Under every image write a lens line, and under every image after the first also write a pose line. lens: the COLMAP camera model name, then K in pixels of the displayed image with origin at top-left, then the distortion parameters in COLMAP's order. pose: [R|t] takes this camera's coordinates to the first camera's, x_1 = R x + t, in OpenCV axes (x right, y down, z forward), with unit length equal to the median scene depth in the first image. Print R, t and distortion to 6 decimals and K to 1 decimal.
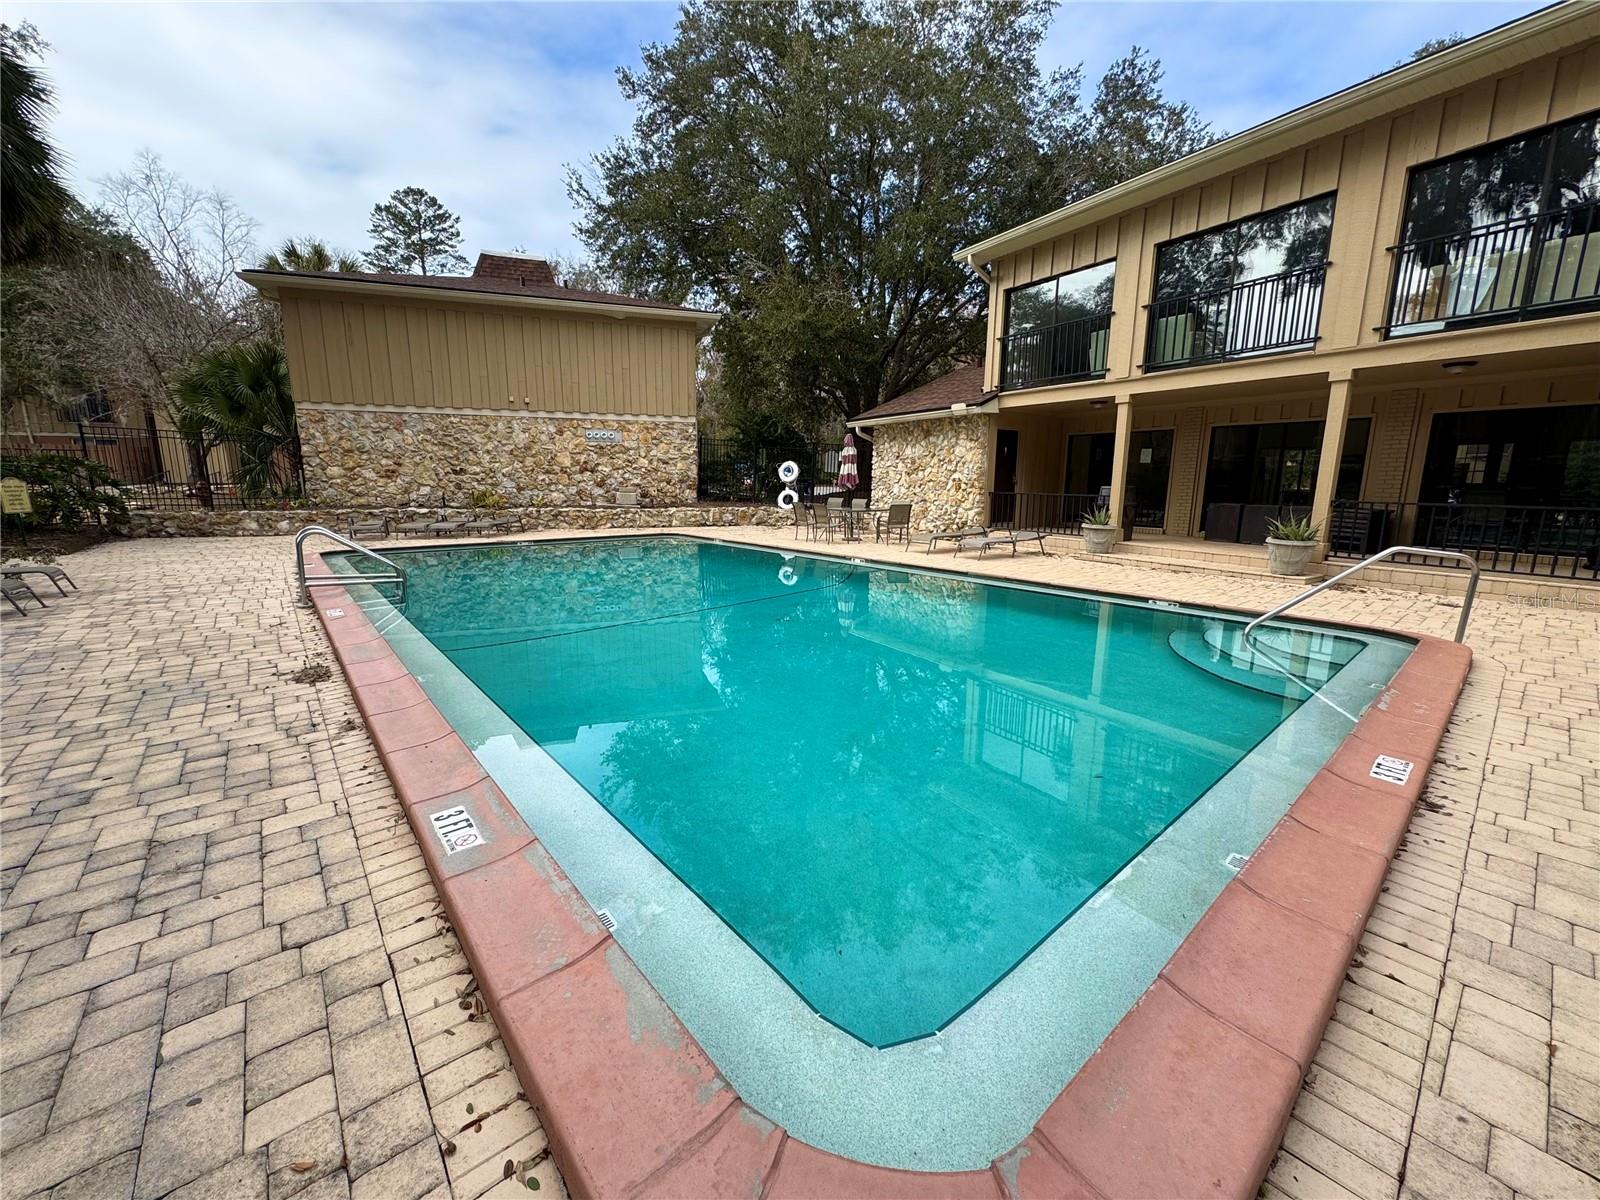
lens RADIAL K [[636.6, 0, 797.9], [0, 636.6, 600.3], [0, 0, 1]] dist [-0.003313, 0.000123]
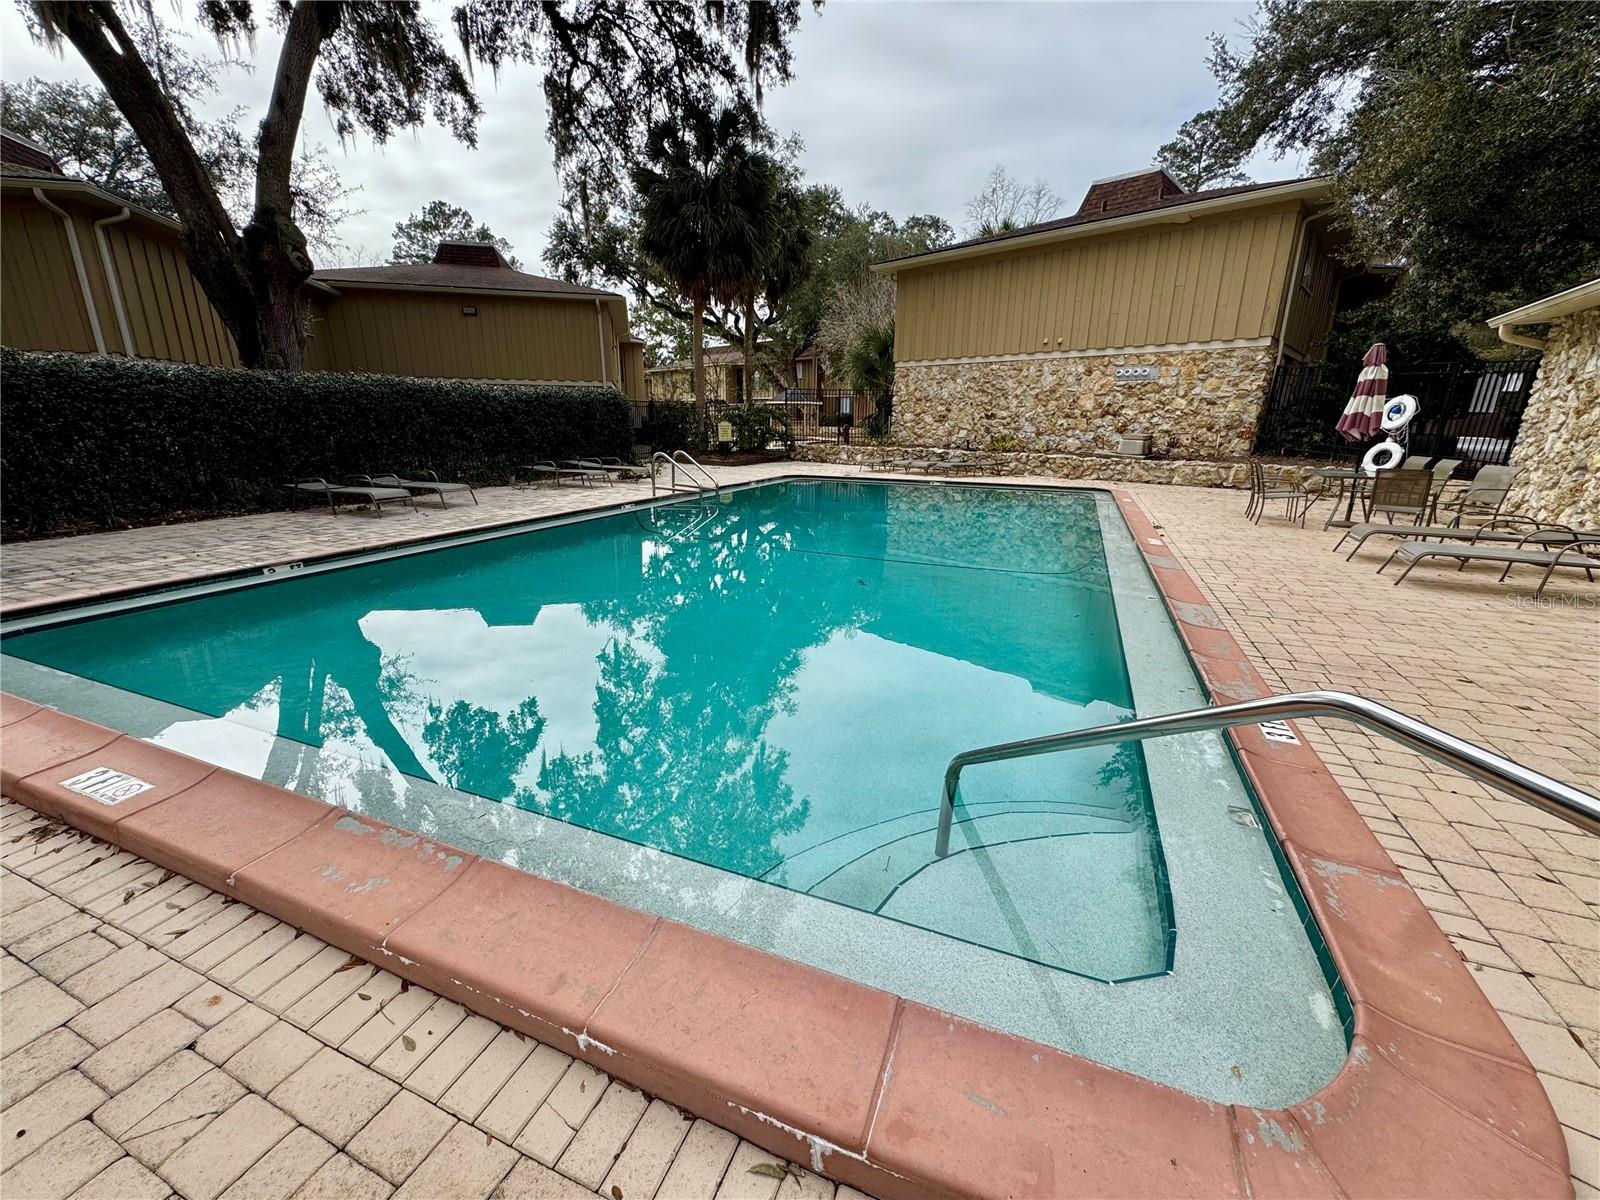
lens RADIAL K [[636.6, 0, 799.9], [0, 636.6, 598.1], [0, 0, 1]] dist [-0.003313, 0.000123]
pose [[0.466715, 0.234602, -0.852724, 0.295115], [-0.171004, 0.969919, 0.173250, -0.034775], [0.867718, 0.064961, 0.492794, 0.205069]]
